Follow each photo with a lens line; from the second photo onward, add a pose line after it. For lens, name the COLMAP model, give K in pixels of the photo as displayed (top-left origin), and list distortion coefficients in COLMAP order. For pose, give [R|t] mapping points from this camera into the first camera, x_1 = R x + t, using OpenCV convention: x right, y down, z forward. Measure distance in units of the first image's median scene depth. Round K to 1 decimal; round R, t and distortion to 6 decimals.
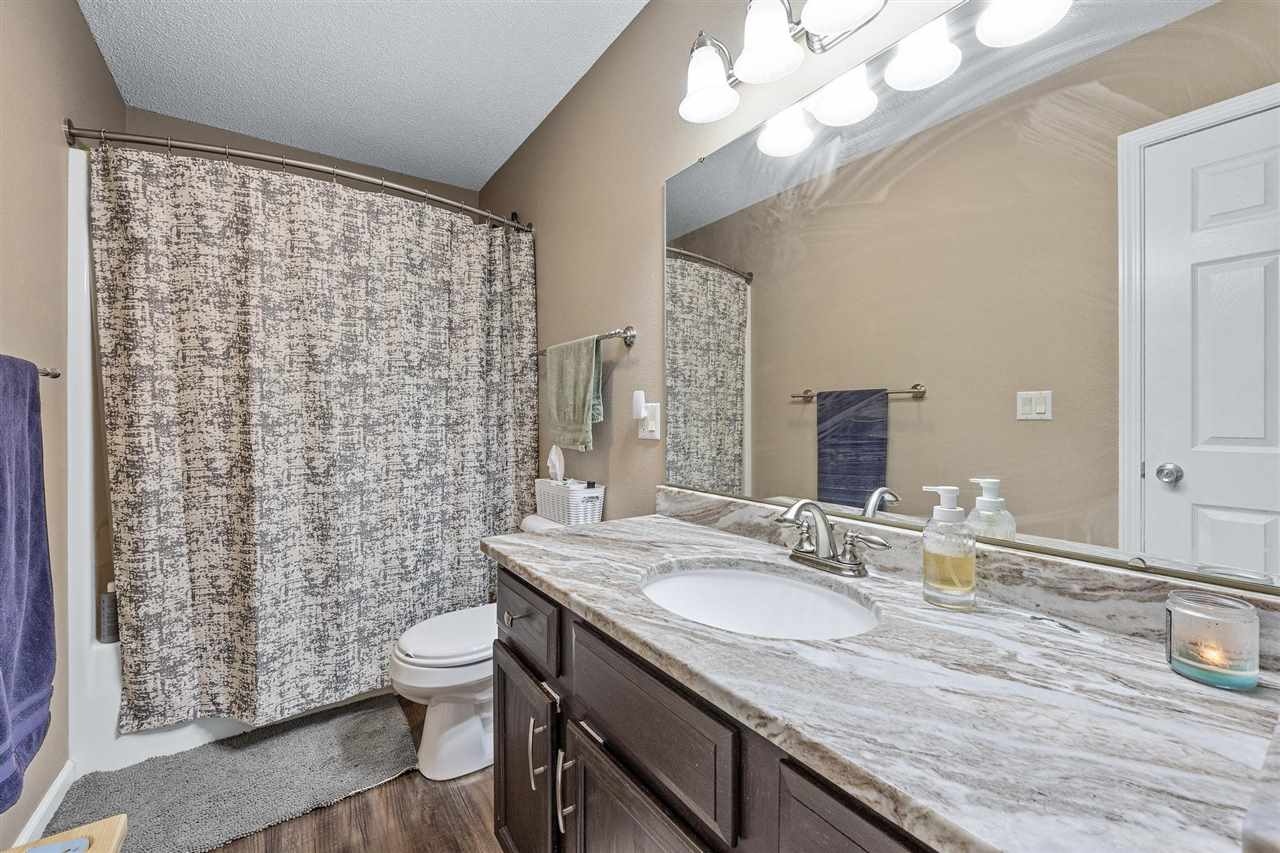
lens RADIAL K [[516.3, 0, 641.9], [0, 516.3, 423.2], [0, 0, 1]] dist [-0.002688, 0.000281]
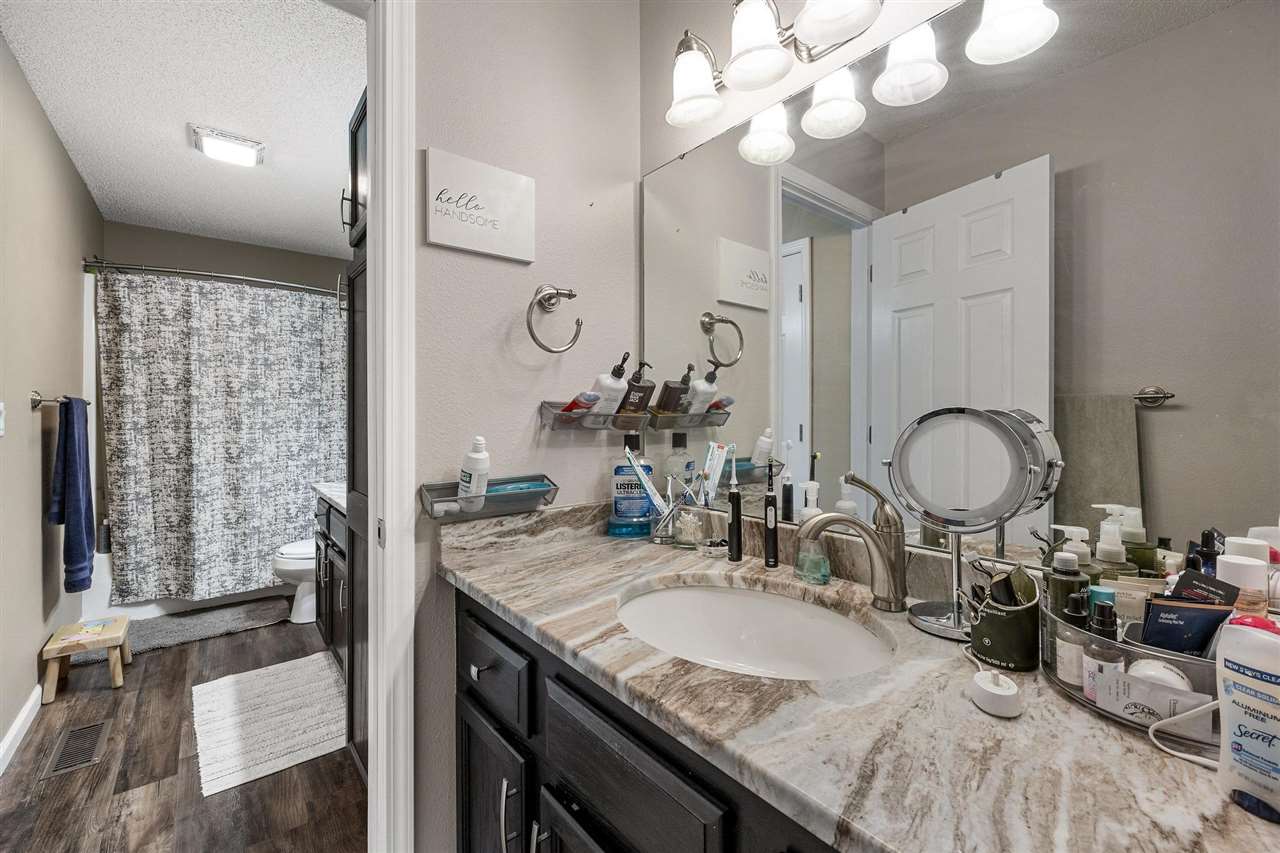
lens RADIAL K [[516.3, 0, 637.4], [0, 516.3, 419.7], [0, 0, 1]] dist [-0.002688, 0.000281]
pose [[0.997444, -0.003440, 0.071367, 0.615226], [0.004341, 0.999913, -0.012467, 0.002622], [-0.071317, 0.012745, 0.997372, -0.837018]]
